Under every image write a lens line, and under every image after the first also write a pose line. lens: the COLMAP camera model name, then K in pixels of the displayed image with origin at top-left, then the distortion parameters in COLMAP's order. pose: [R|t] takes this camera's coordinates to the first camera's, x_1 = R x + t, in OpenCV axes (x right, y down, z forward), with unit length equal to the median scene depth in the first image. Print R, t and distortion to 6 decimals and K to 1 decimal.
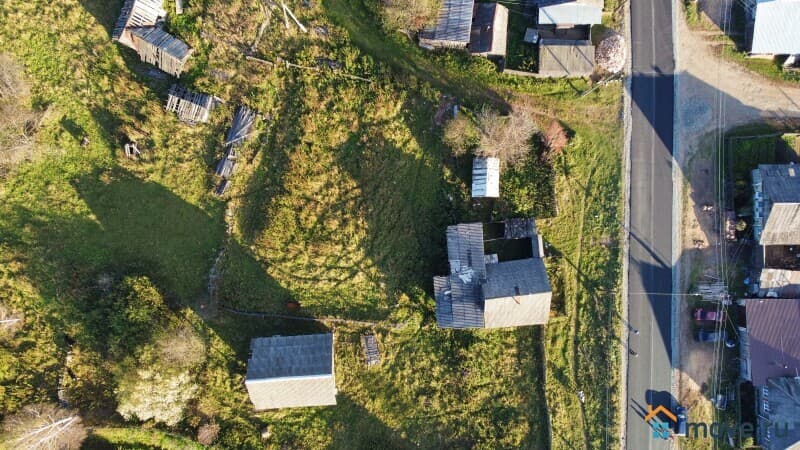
lens RADIAL K [[605.0, 0, 398.9], [0, 605.0, 223.5], [0, 0, 1]] dist [0.000066, -0.004418]
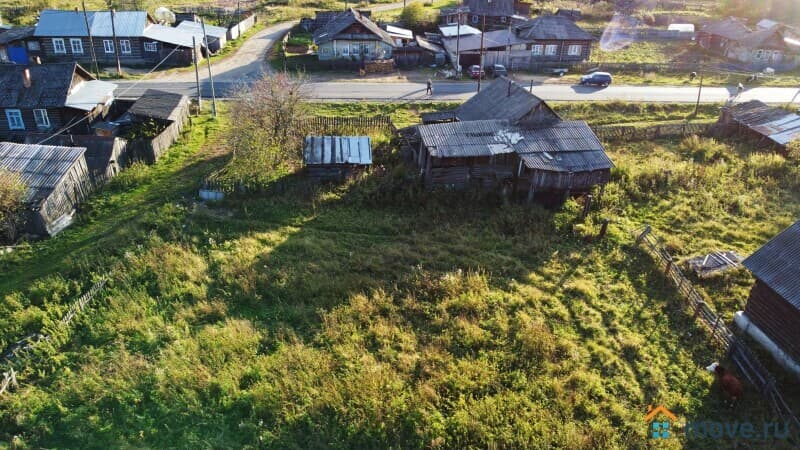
lens RADIAL K [[605.0, 0, 398.9], [0, 605.0, 223.5], [0, 0, 1]] dist [0.000066, -0.004418]
pose [[-0.118993, -0.486207, 0.865704, -0.400221], [0.991497, -0.011926, 0.129586, -0.091967], [-0.052681, 0.873762, 0.483492, 0.760538]]
